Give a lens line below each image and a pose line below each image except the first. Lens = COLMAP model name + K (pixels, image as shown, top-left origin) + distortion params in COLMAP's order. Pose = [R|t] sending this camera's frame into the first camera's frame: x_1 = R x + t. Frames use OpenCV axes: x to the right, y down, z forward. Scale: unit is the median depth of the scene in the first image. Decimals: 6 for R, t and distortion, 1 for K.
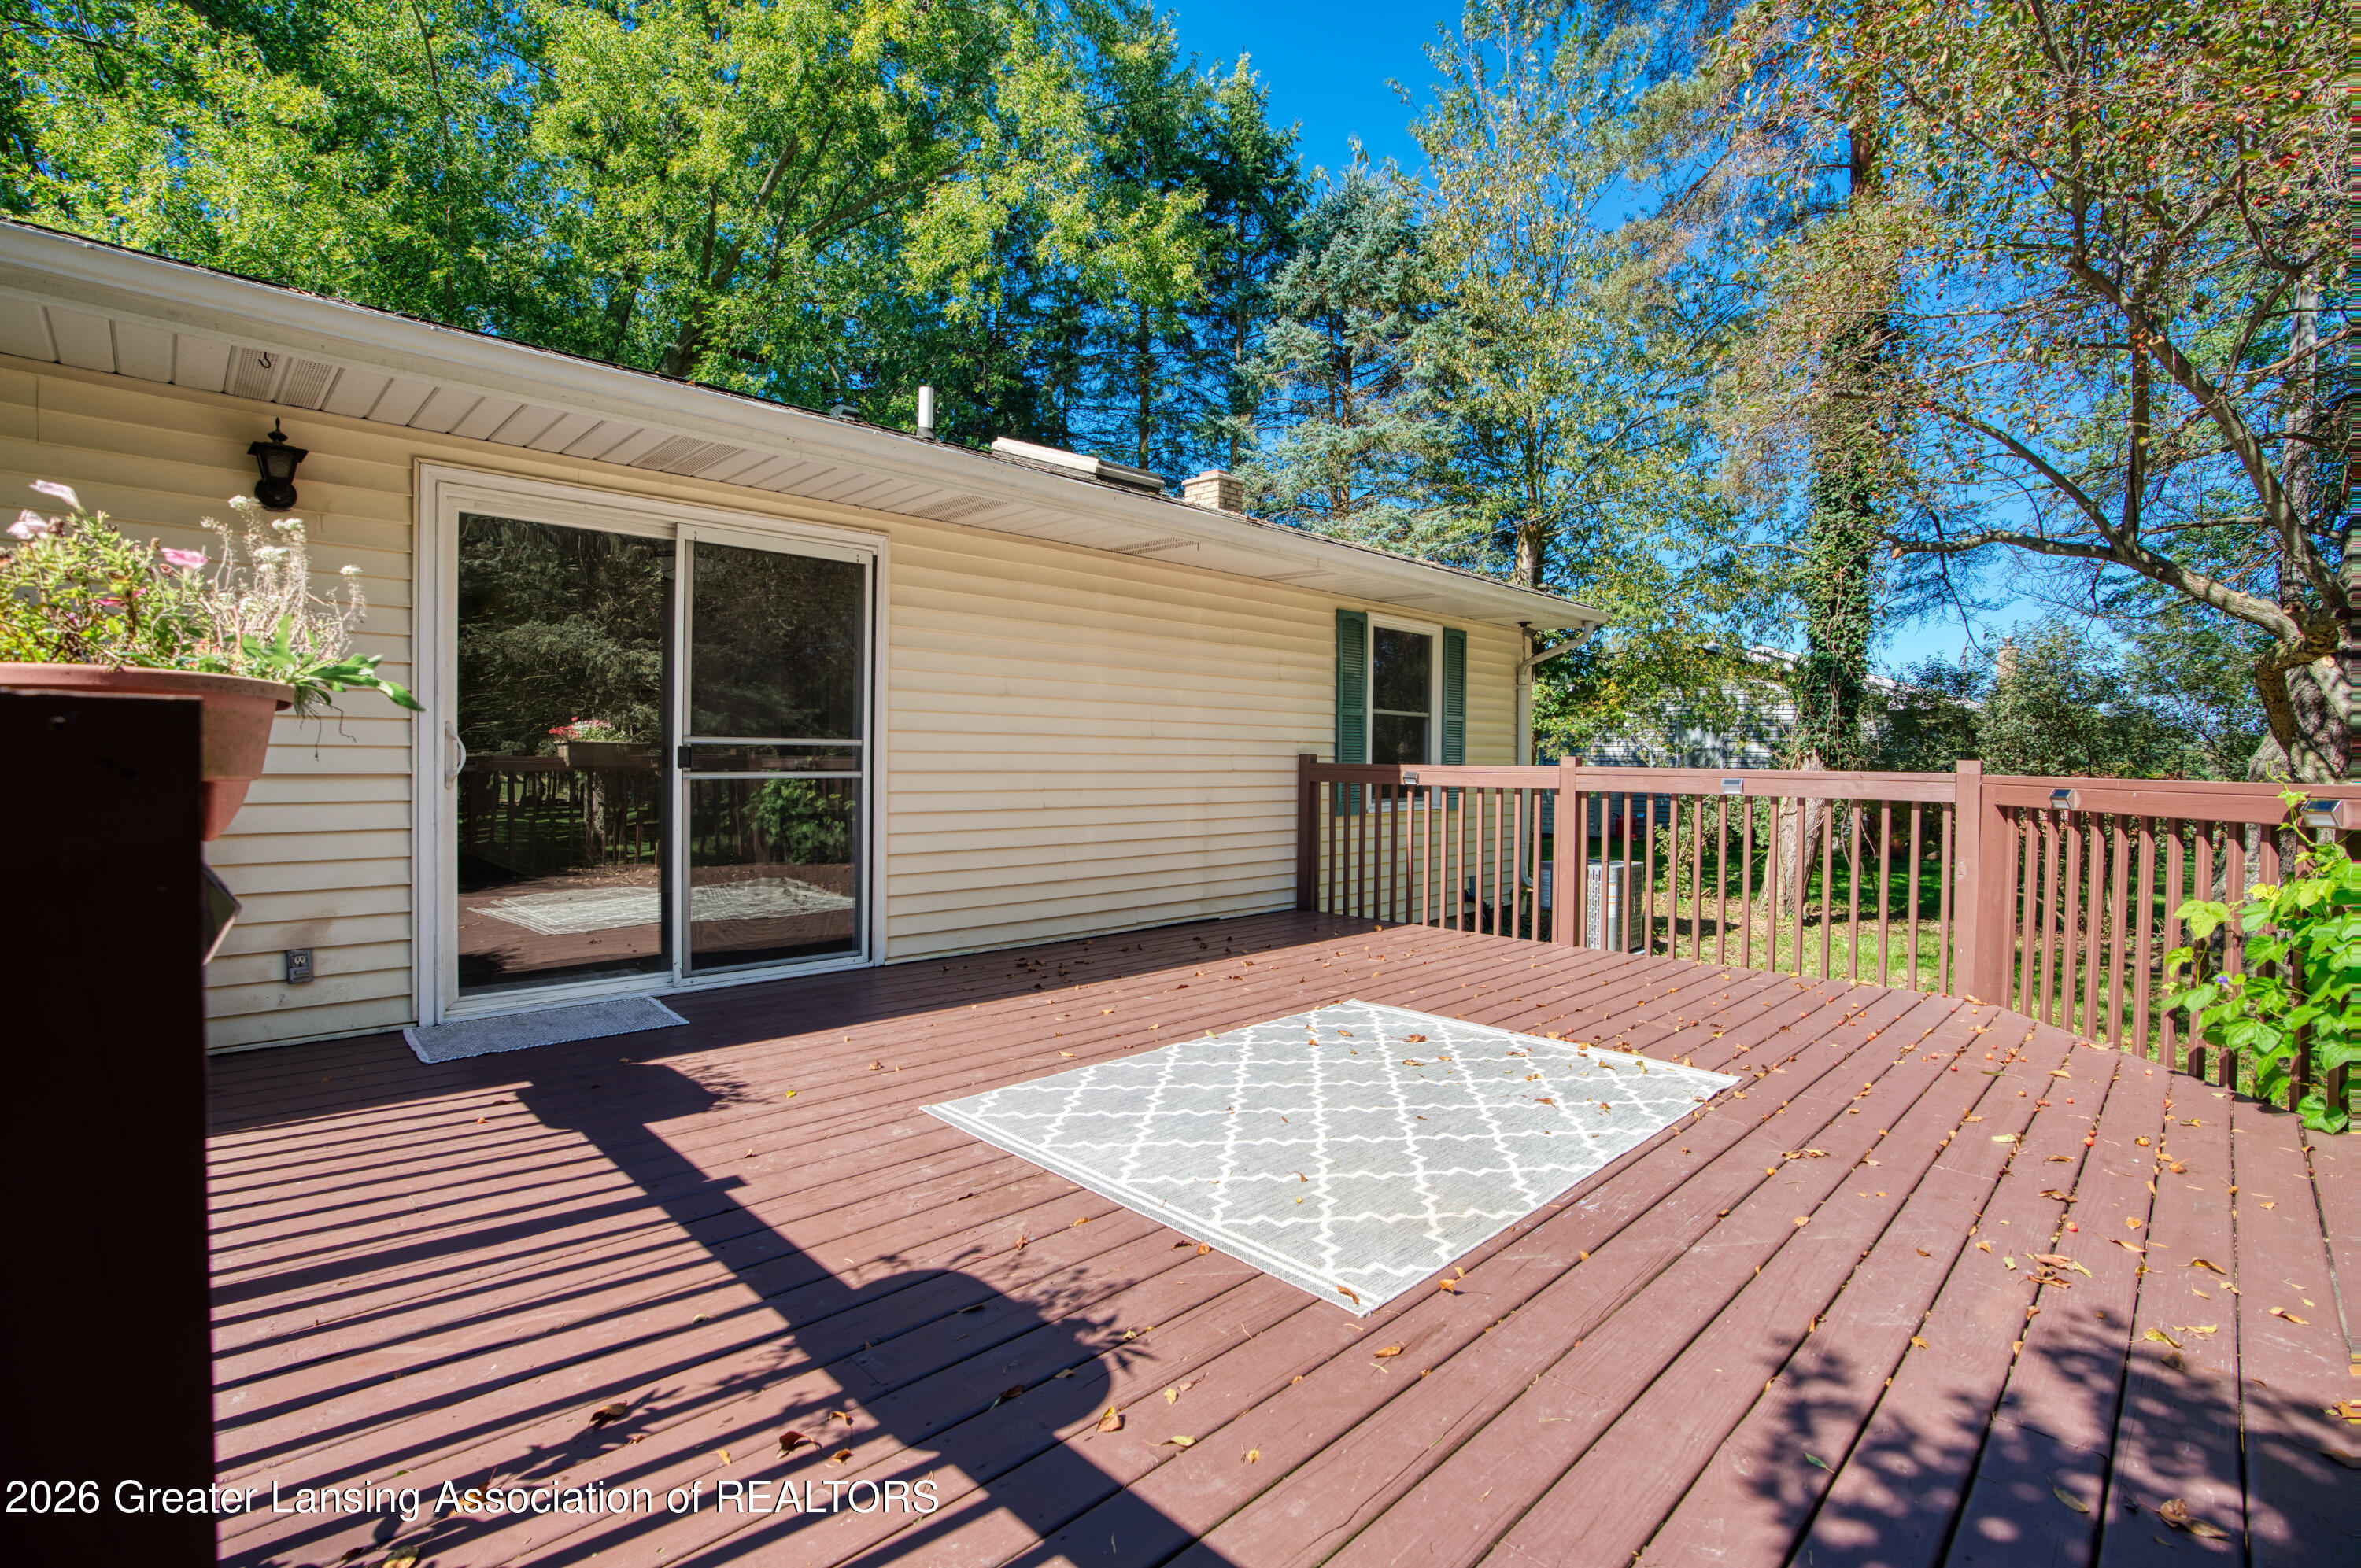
lens RADIAL K [[1086.5, 0, 1190.3], [0, 1086.5, 784.2], [0, 0, 1]] dist [-0.028603, 0.001189]
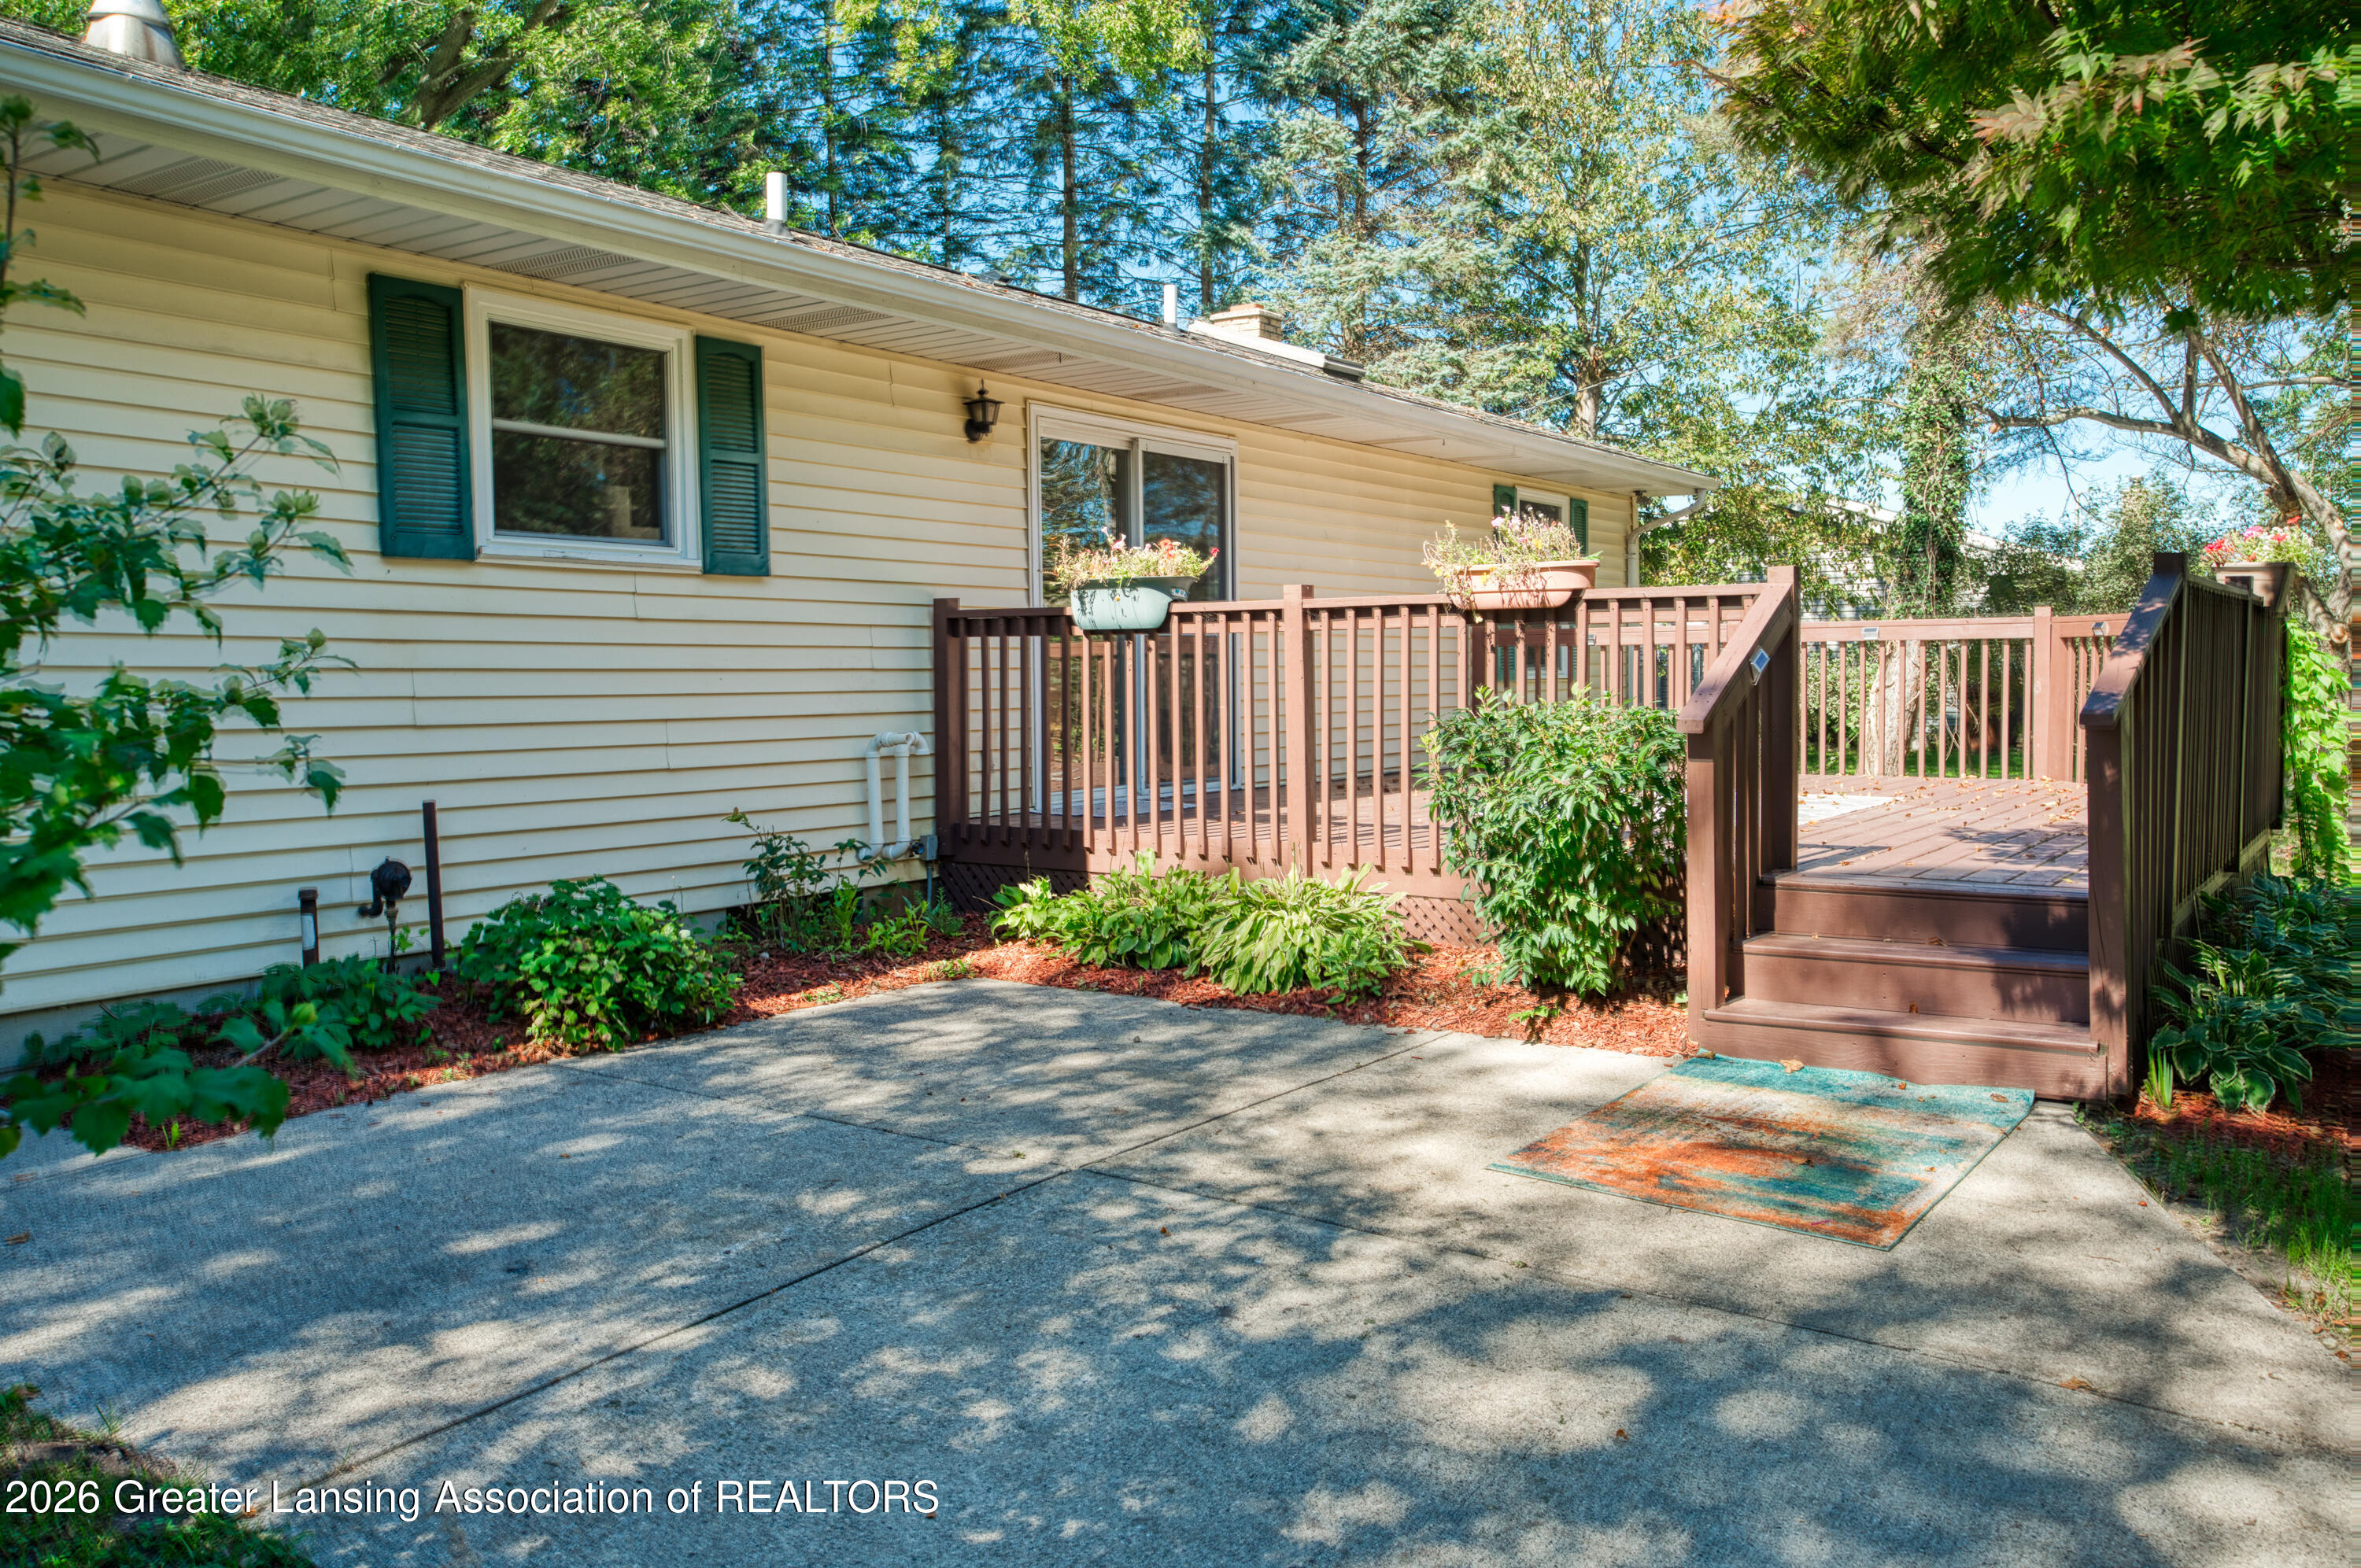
lens RADIAL K [[1861.5, 0, 1175.4], [0, 1861.5, 790.1], [0, 0, 1]] dist [0.063844, -0.007884]
pose [[0.985154, -0.029889, 0.169049, -0.323479], [0.023912, 0.999019, 0.037284, 0.040544], [-0.169997, -0.032688, 0.984902, -0.496171]]
